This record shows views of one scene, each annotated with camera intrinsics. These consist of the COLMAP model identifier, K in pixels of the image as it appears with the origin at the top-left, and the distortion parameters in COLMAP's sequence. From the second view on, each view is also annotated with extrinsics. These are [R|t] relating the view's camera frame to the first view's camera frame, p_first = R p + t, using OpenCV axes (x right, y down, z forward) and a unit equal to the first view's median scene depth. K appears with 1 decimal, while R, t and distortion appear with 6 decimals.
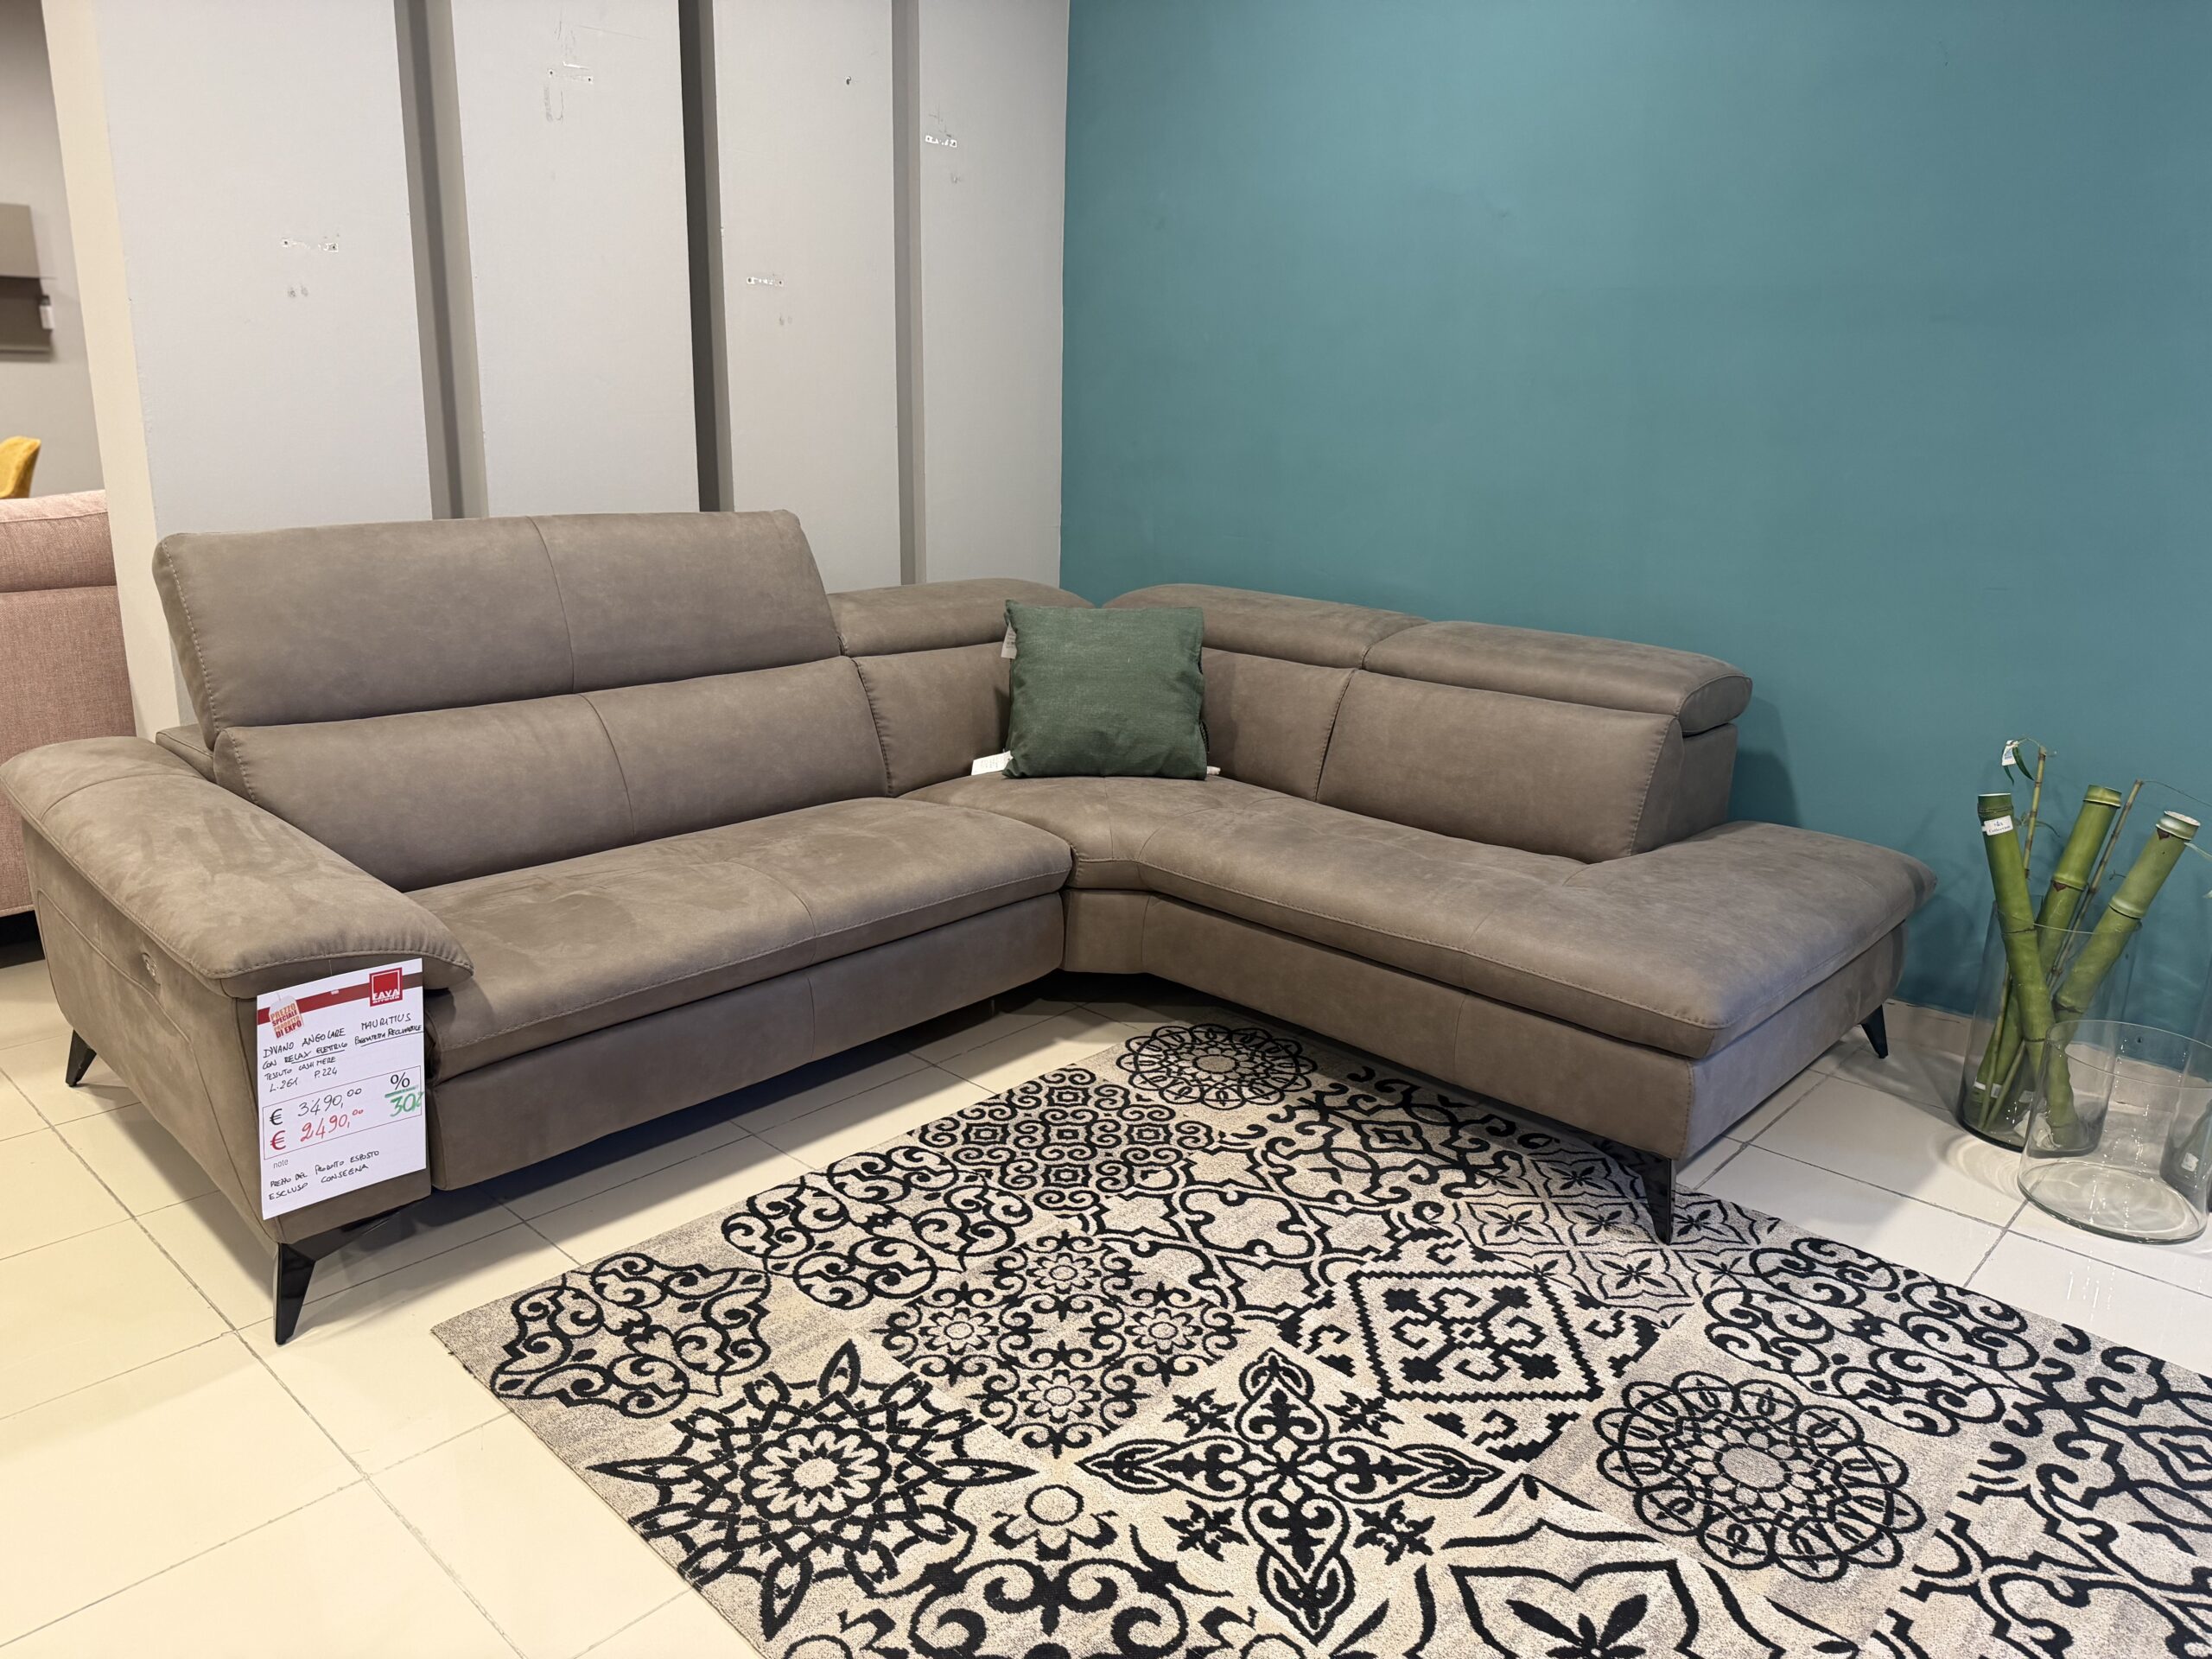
lens RADIAL K [[1588.9, 0, 1120.3], [0, 1588.9, 816.4], [0, 0, 1]] dist [0.005364, -0.053770]
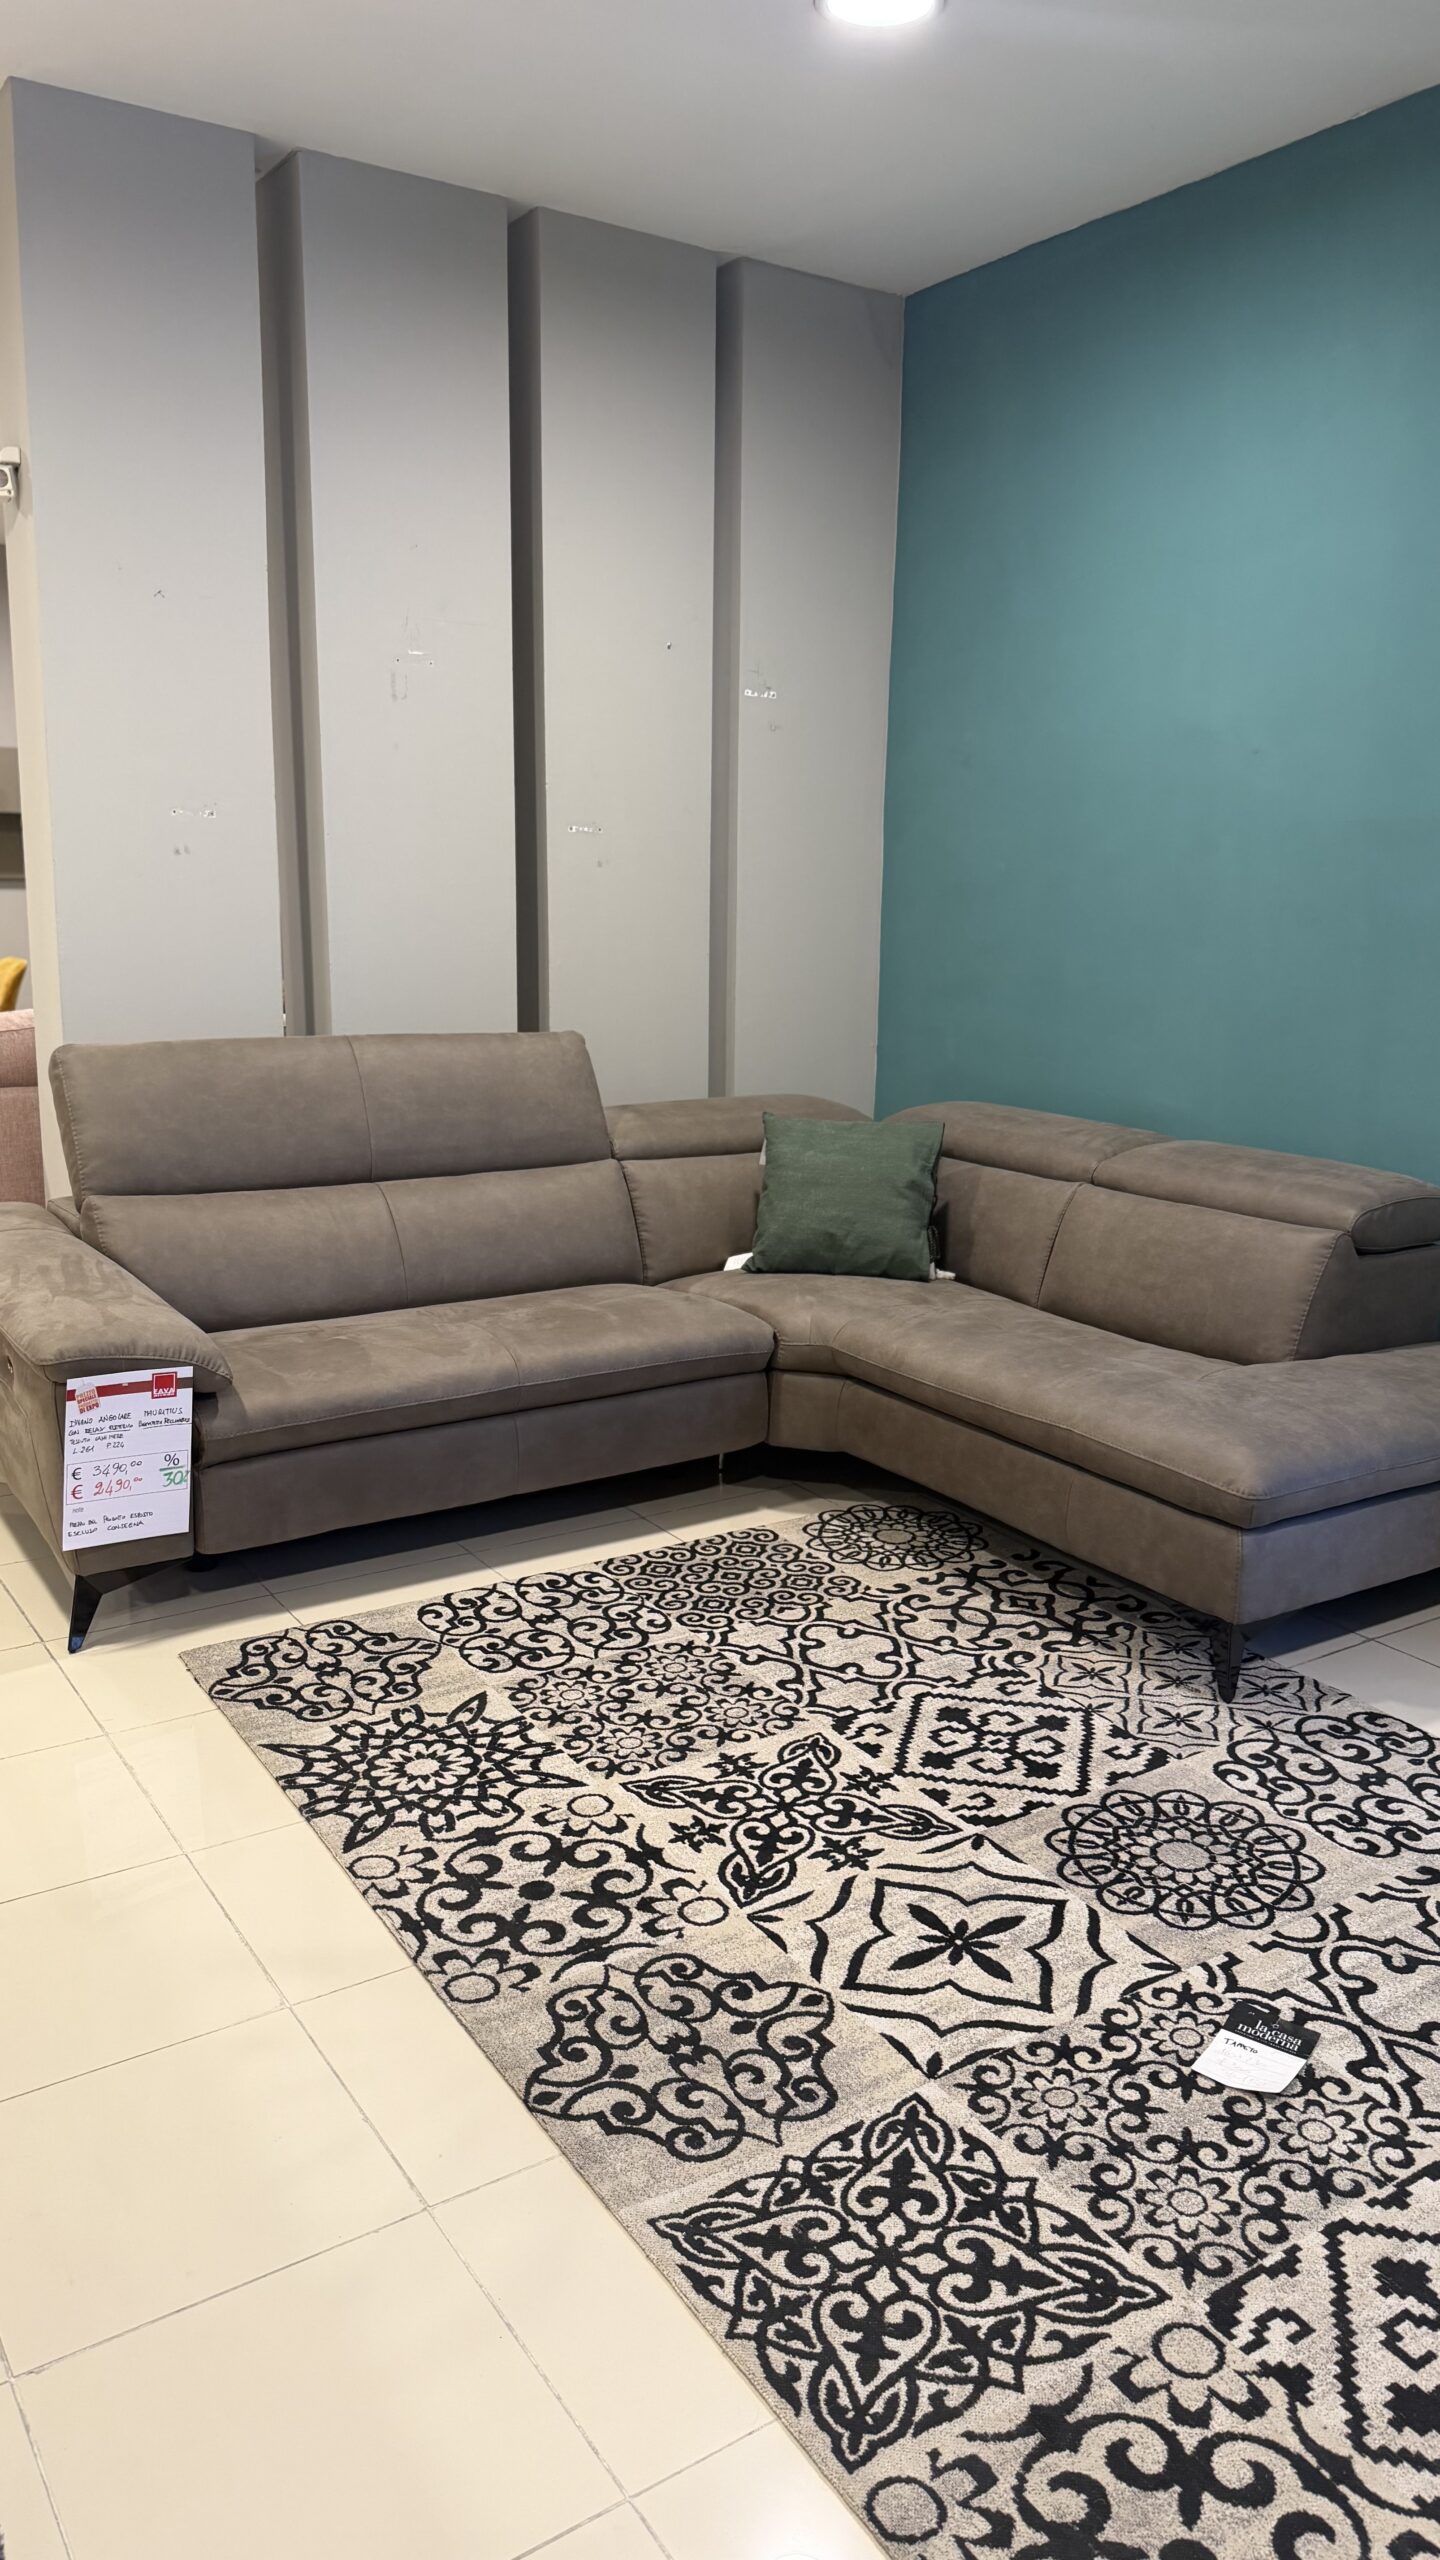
lens RADIAL K [[1834.2, 0, 725.0], [0, 1834.2, 1270.3], [0, 0, 1]] dist [0.035046, -0.049528]
pose [[0.969840, 0.037426, -0.240854, 0.292150], [-0.051971, 0.997170, -0.054321, 0.058103], [0.238139, 0.065200, 0.969040, -0.312629]]
